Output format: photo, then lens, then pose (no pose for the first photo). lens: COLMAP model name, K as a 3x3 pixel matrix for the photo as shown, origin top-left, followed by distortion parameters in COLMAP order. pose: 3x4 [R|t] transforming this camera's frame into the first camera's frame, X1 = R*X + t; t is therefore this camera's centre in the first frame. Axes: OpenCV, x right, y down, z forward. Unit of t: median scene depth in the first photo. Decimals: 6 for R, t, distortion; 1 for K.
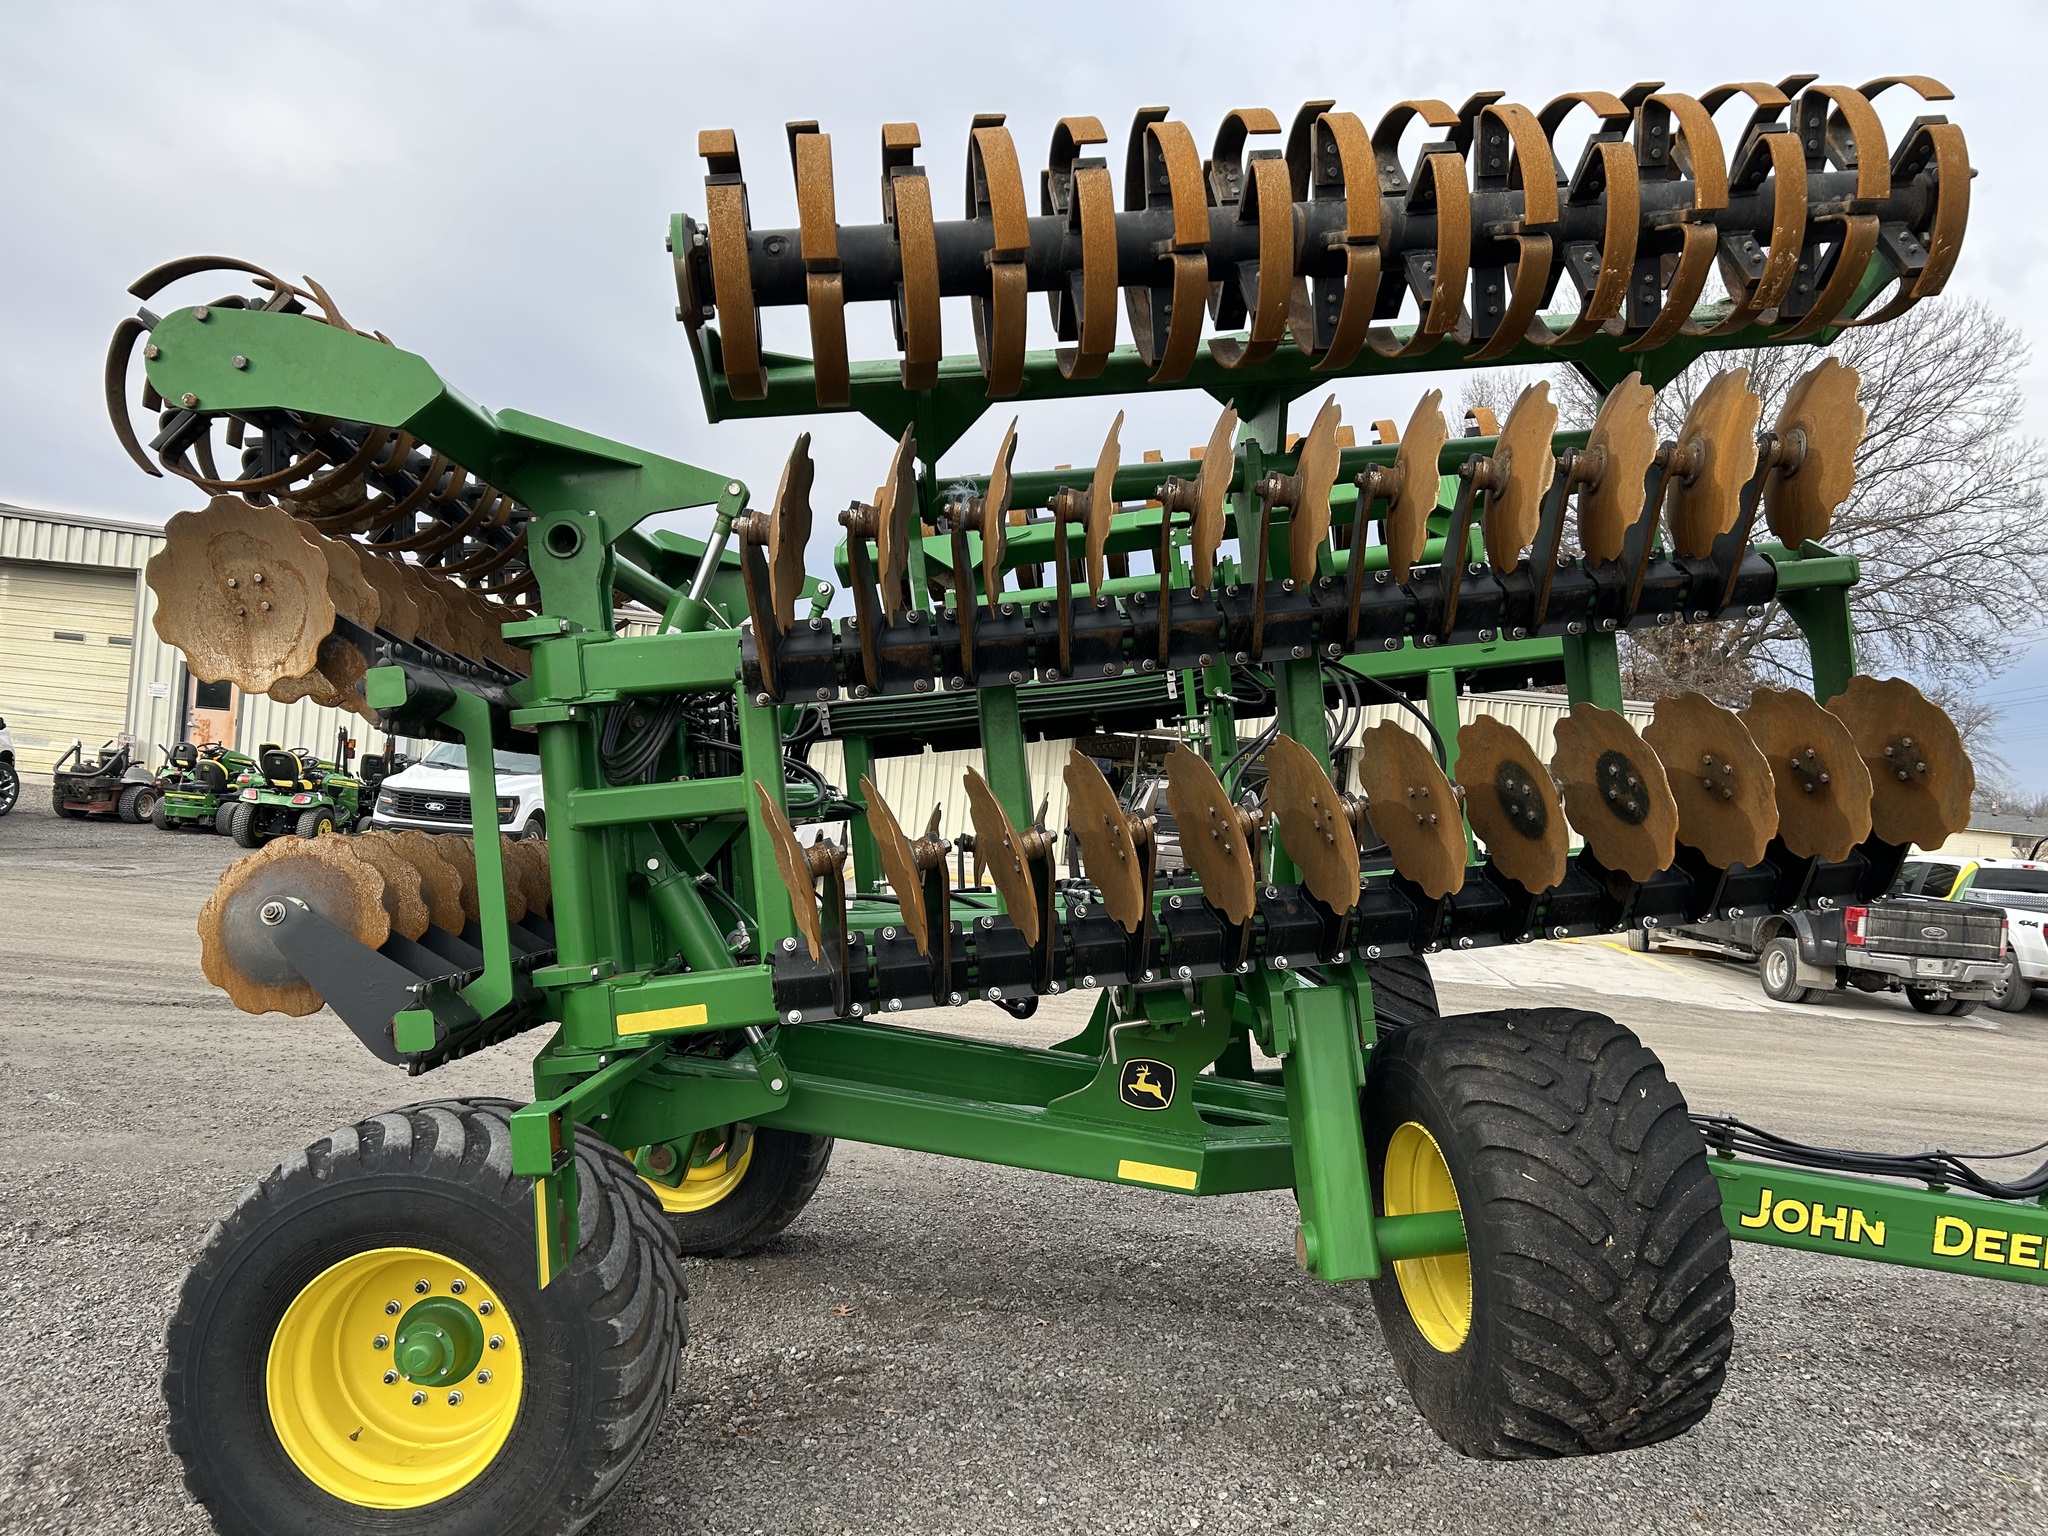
lens RADIAL K [[1549.9, 0, 1027.4], [0, 1549.9, 764.1], [0, 0, 1]] dist [0.045423, -0.042244]
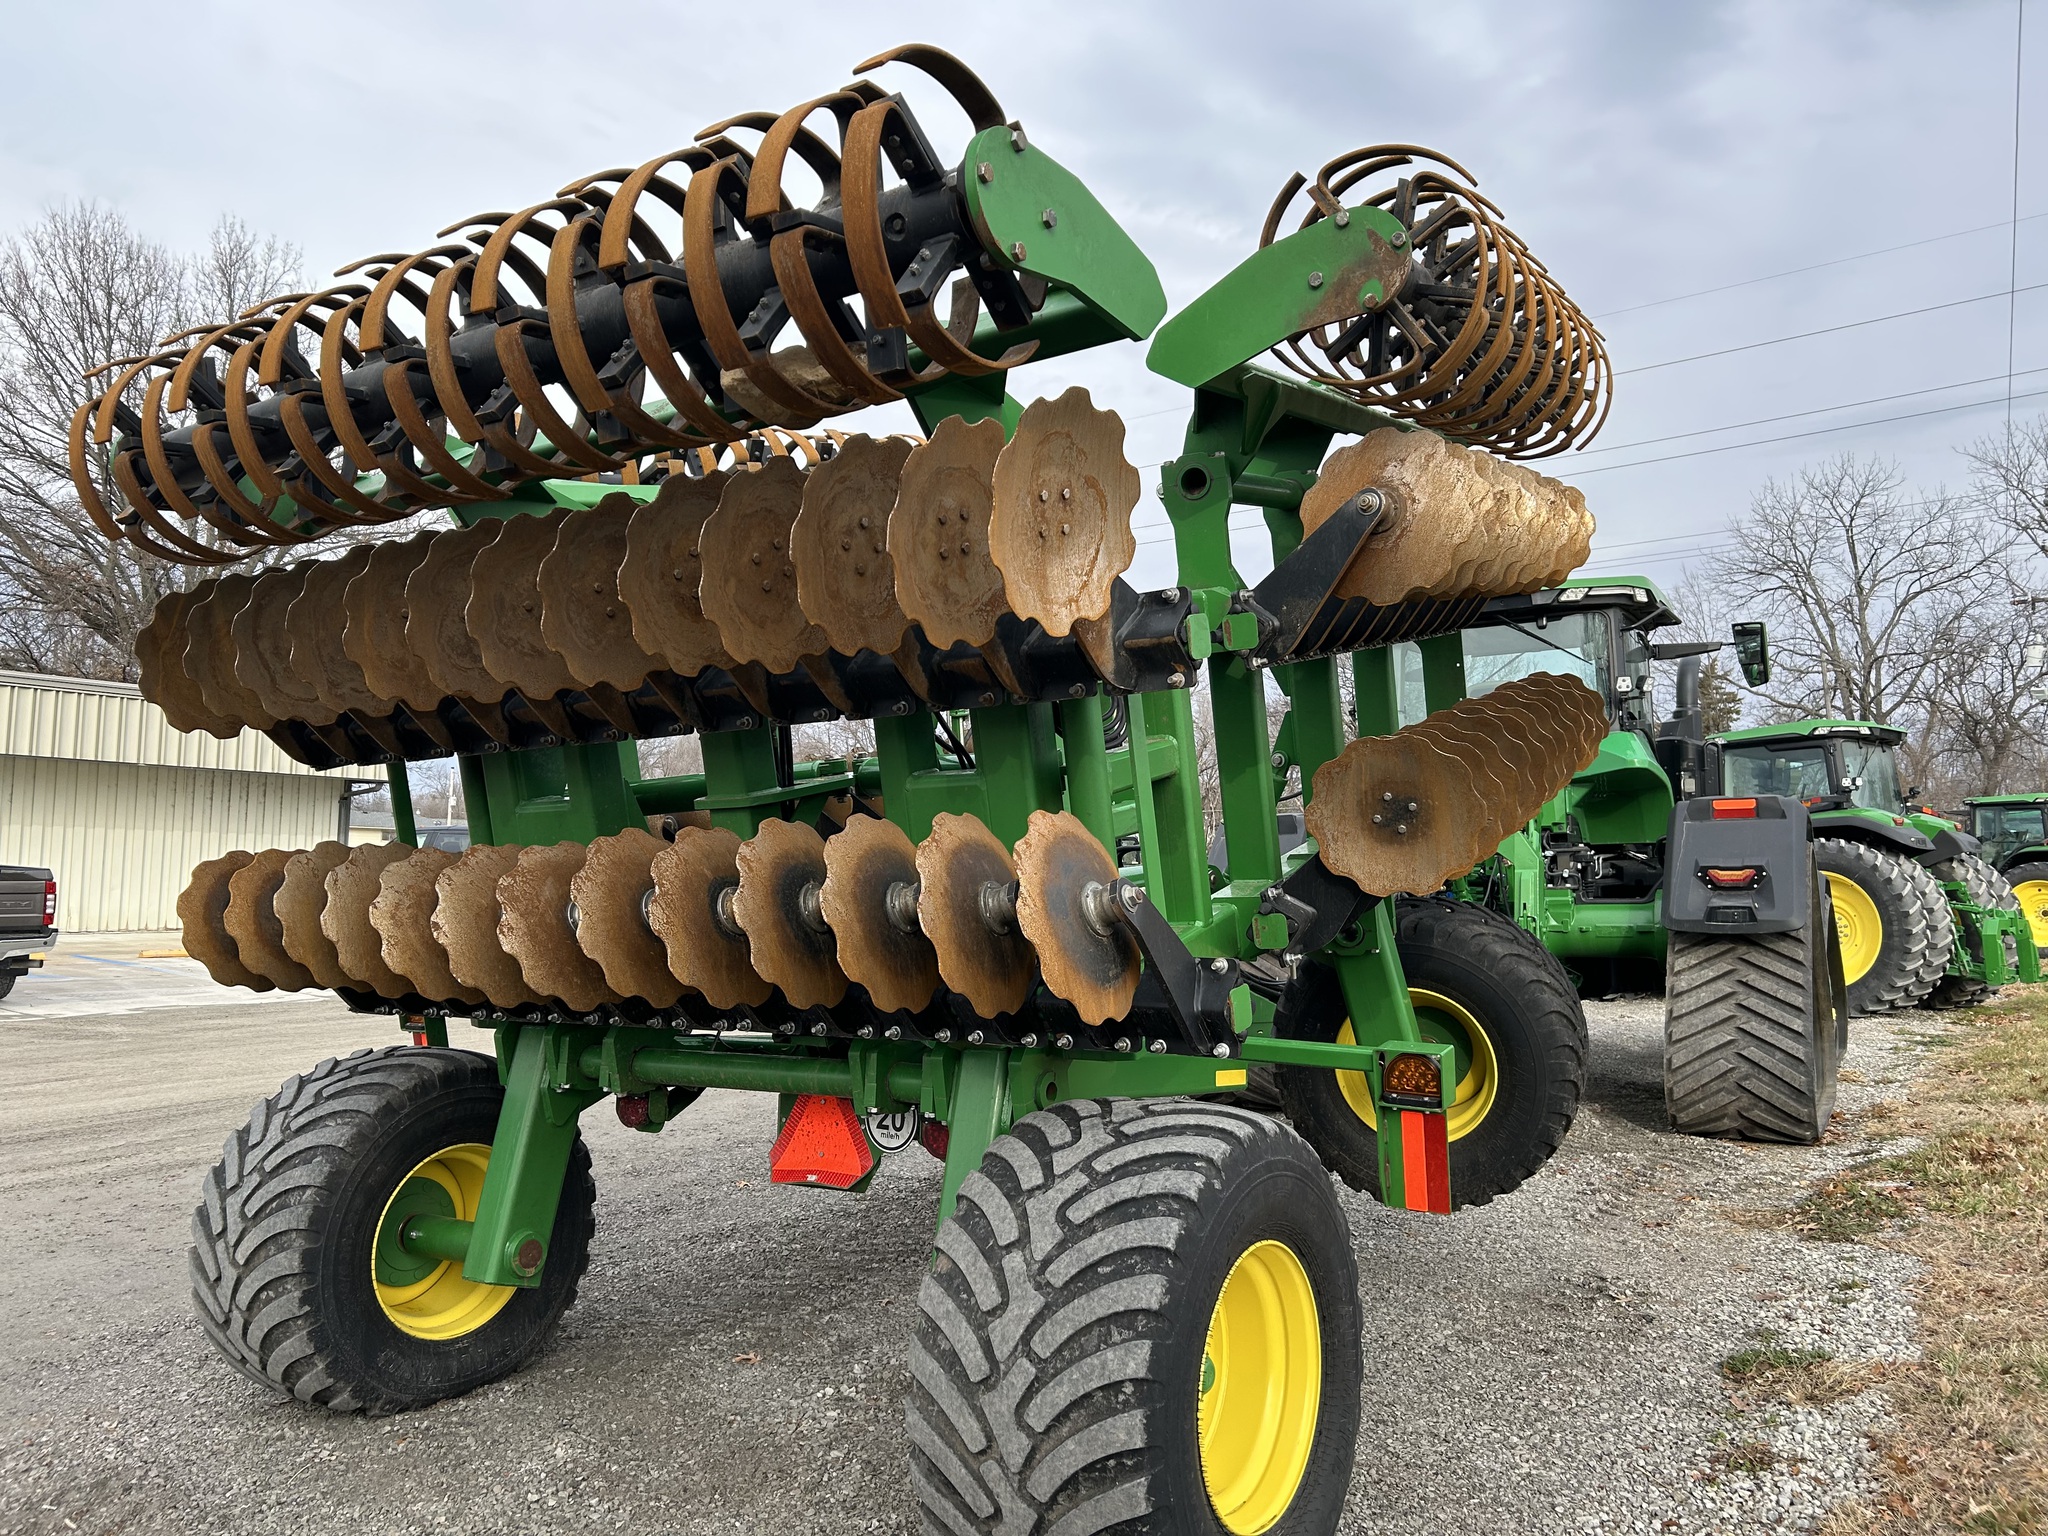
lens RADIAL K [[1549.9, 0, 1025.7], [0, 1549.9, 767.4], [0, 0, 1]] dist [0.045423, -0.042244]
pose [[0.545505, -0.022267, 0.837812, -1.183040], [0.024947, 0.999635, 0.010324, 0.014432], [-0.837736, 0.015269, 0.545862, 0.579423]]
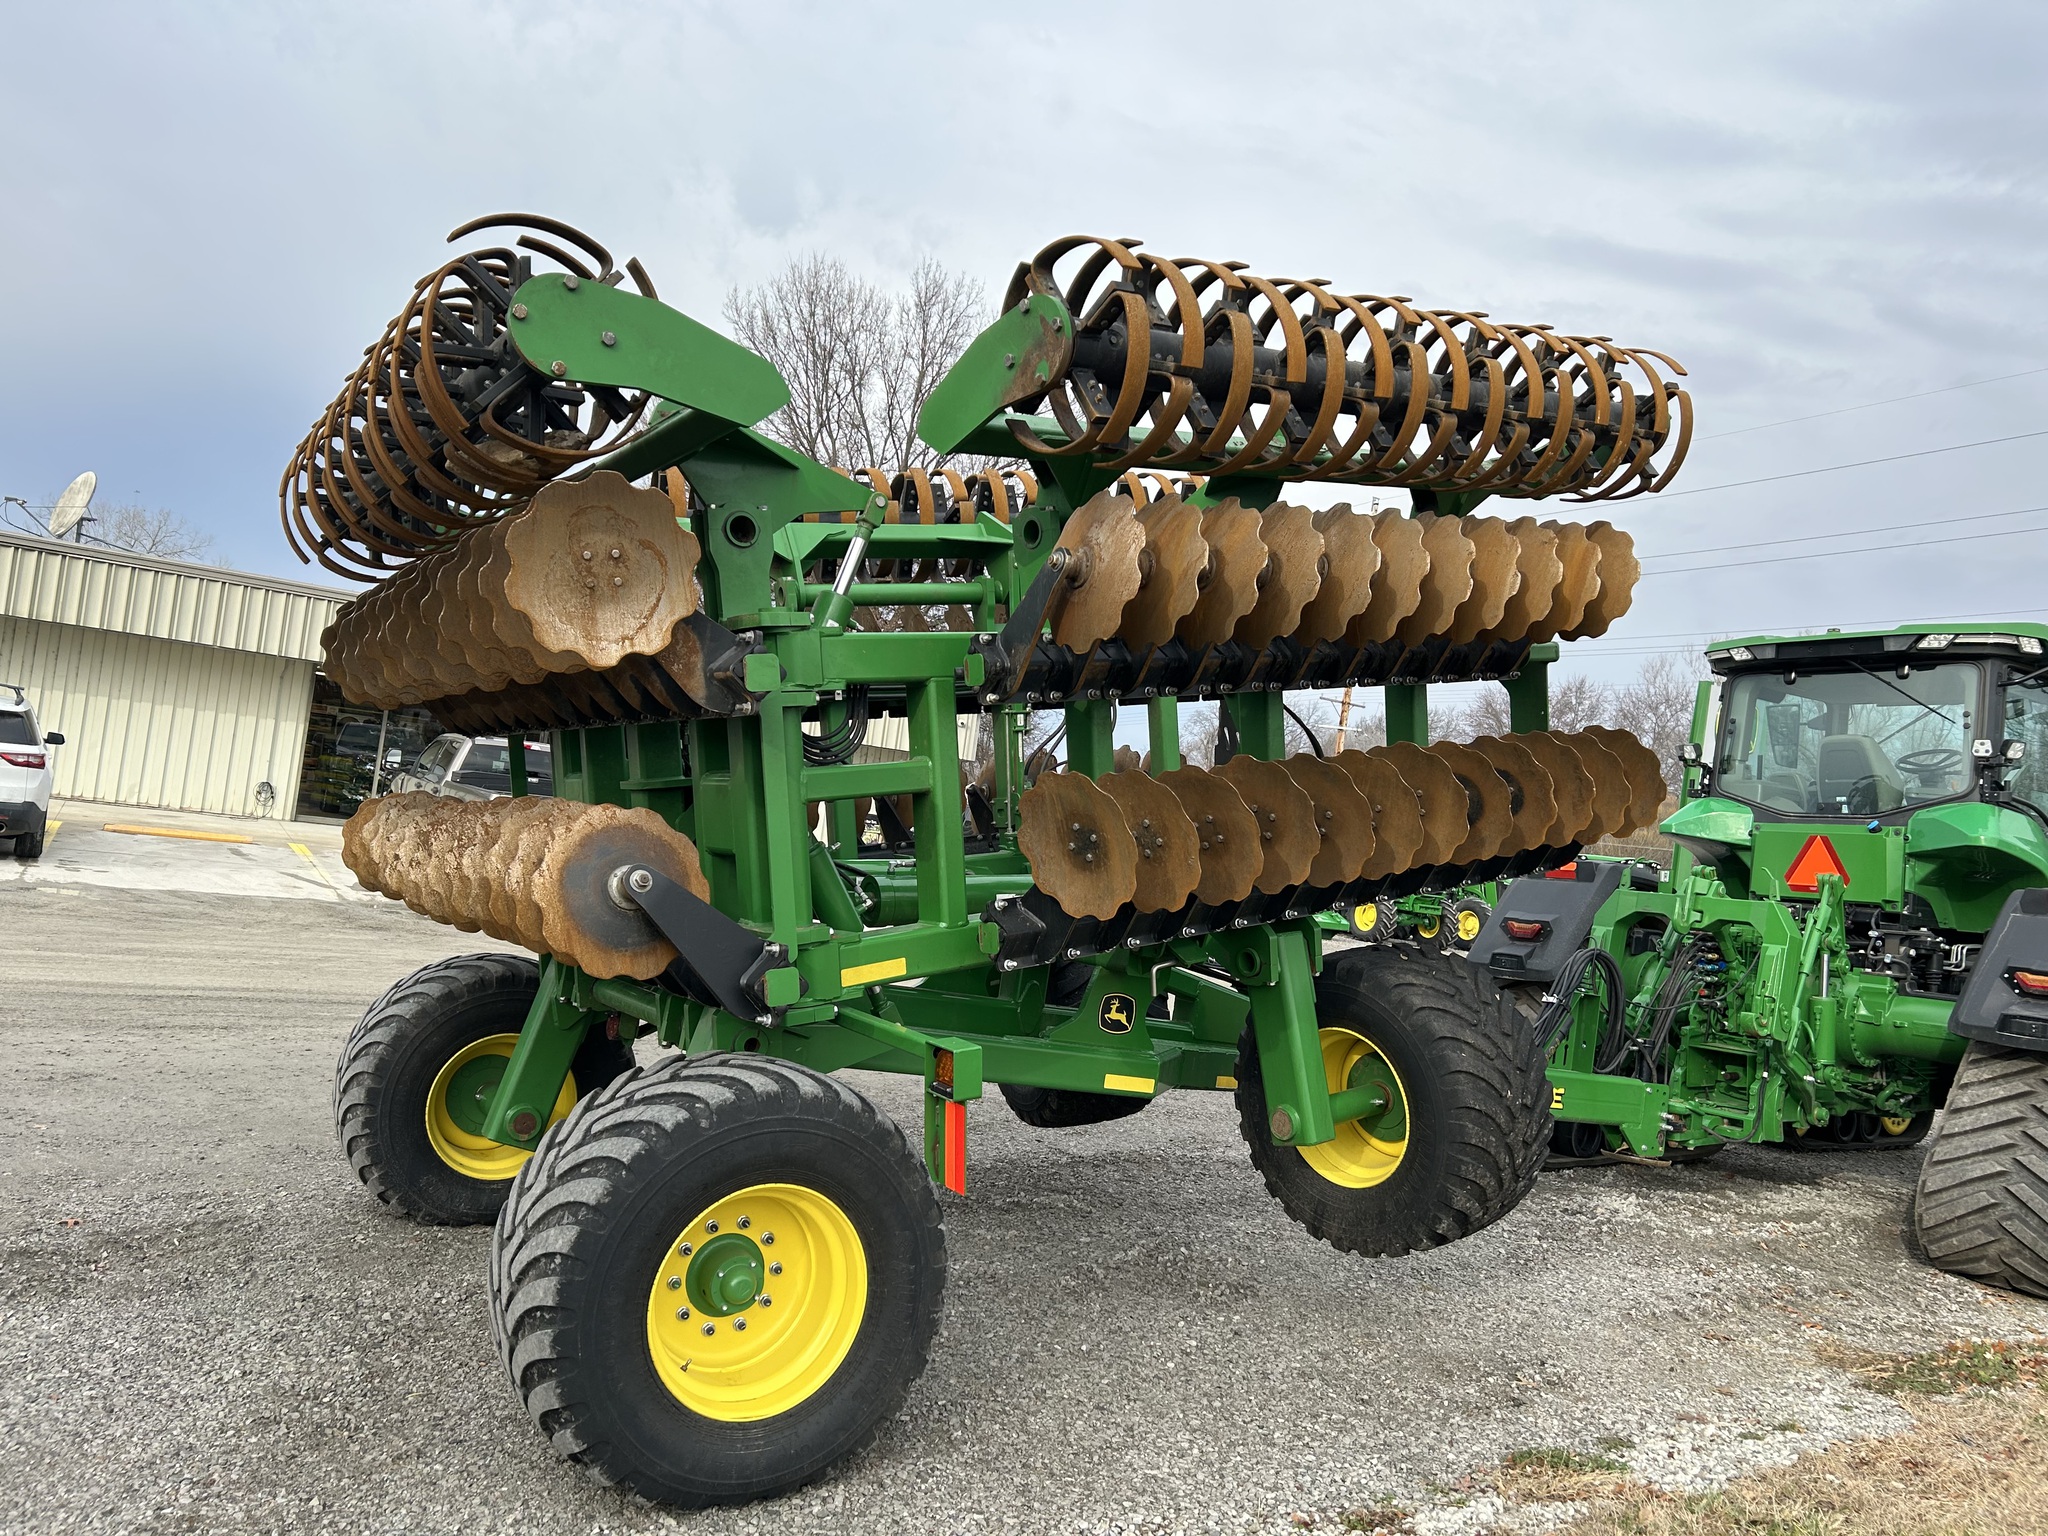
lens RADIAL K [[1549.9, 0, 1031.2], [0, 1549.9, 767.7], [0, 0, 1]] dist [0.045423, -0.042244]
pose [[0.840461, 0.035159, 0.540730, -0.809284], [-0.050940, 0.998600, 0.014247, -0.007640], [-0.539472, -0.039519, 0.841076, -0.008402]]
